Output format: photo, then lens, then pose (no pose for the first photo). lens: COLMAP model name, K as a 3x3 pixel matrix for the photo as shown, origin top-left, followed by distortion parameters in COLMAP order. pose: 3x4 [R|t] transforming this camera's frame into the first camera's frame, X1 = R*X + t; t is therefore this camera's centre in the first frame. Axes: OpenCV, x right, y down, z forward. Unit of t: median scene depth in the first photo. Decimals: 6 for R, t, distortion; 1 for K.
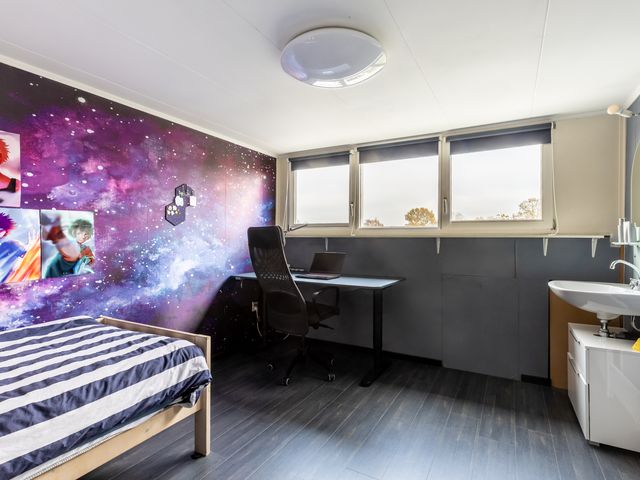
lens RADIAL K [[328.8, 0, 314.5], [0, 328.8, 236.5], [0, 0, 1]] dist [-0.001026, -0.000326]
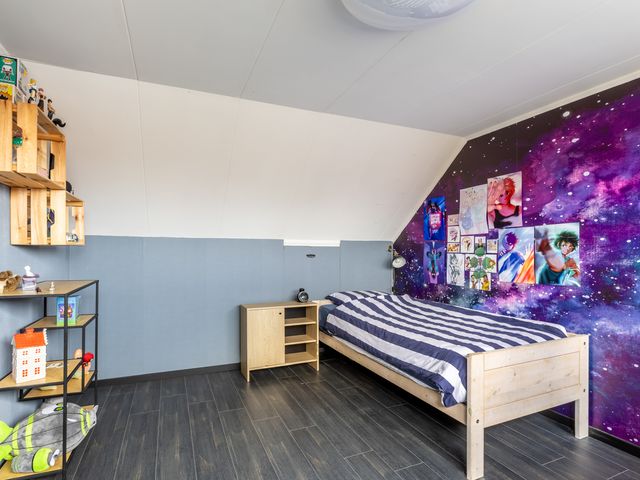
lens RADIAL K [[341.2, 0, 320.0], [0, 341.2, 240.0], [0, 0, 1]] dist [-0.000460, -0.000263]
pose [[-0.582536, -0.020185, -0.812554, 0.607125], [0.009808, 0.999444, -0.031859, 0.000808], [0.812745, -0.026528, -0.582015, 1.017737]]
